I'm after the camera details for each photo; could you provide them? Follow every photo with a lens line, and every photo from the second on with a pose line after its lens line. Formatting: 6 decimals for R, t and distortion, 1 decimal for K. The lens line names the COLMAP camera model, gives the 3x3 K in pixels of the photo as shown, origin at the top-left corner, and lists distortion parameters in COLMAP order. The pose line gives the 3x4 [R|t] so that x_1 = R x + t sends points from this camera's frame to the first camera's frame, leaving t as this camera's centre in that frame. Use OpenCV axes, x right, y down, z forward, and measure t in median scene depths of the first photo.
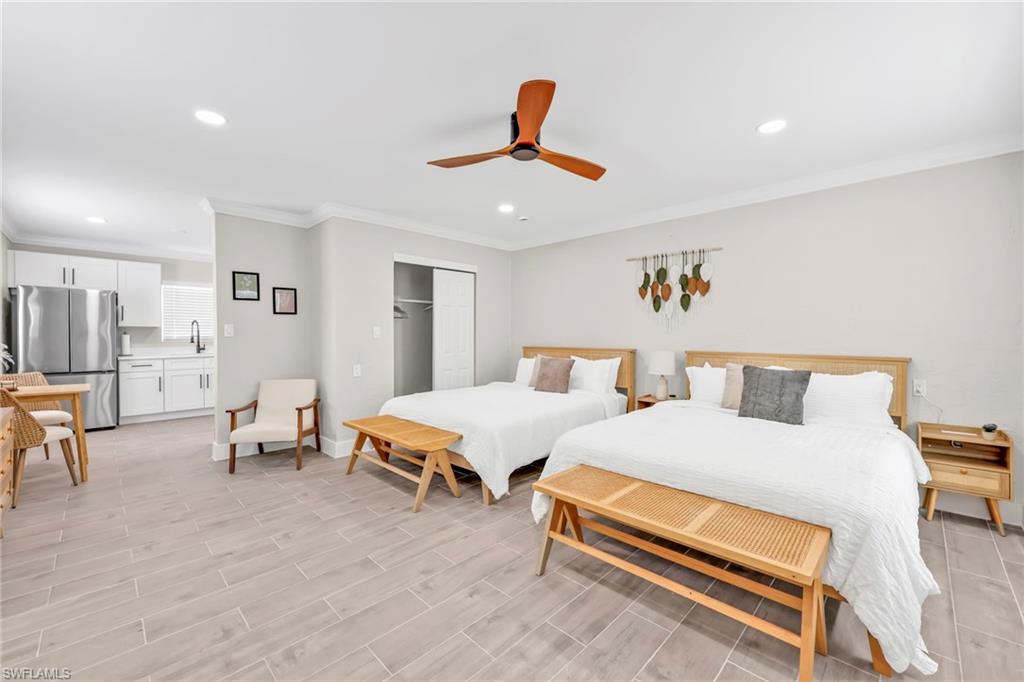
lens RADIAL K [[427.1, 0, 497.8], [0, 427.1, 335.0], [0, 0, 1]] dist [0.012072, -0.002847]
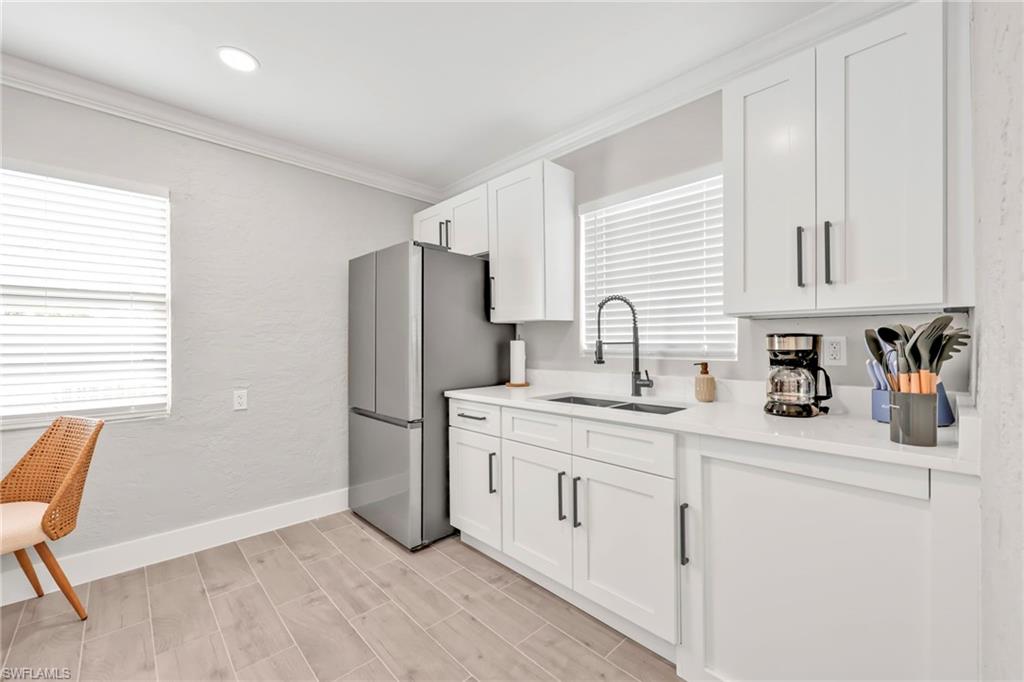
lens RADIAL K [[427.1, 0, 516.9], [0, 427.1, 339.8], [0, 0, 1]] dist [0.012072, -0.002847]
pose [[-0.004045, -0.003136, -0.999987, -0.435537], [0.000425, 0.999995, -0.003138, 0.000480], [0.999992, -0.000438, -0.004043, 1.069792]]
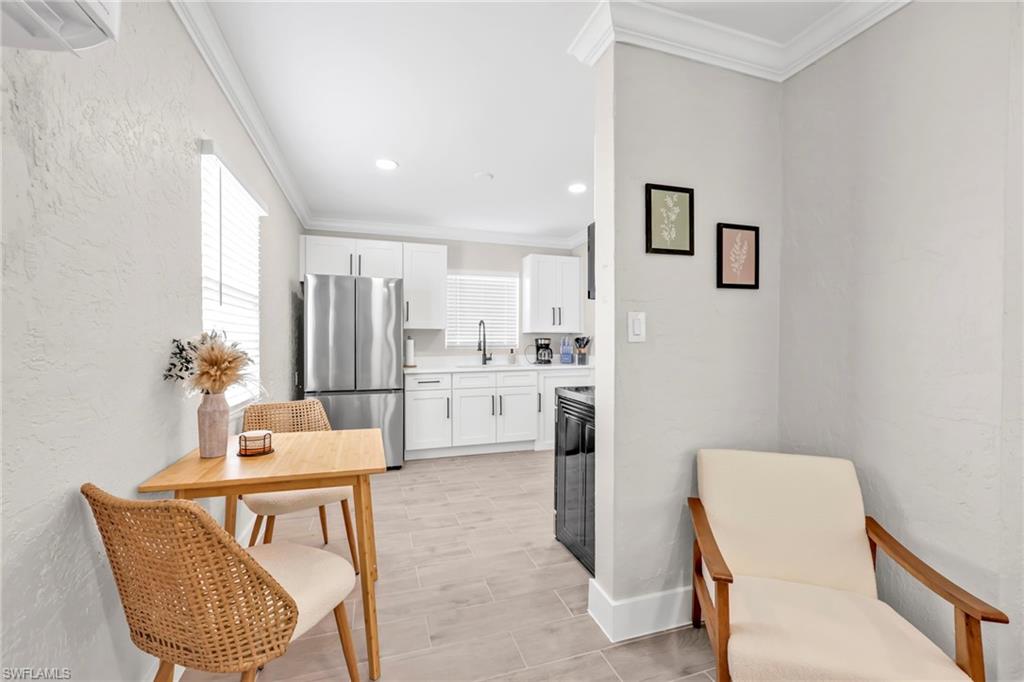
lens RADIAL K [[427.1, 0, 509.2], [0, 427.1, 337.8], [0, 0, 1]] dist [0.012072, -0.002847]
pose [[0.903867, -0.002419, -0.427807, -0.401424], [-0.001611, 0.999958, -0.009058, 0.002549], [0.427811, 0.008876, 0.903825, 0.409344]]
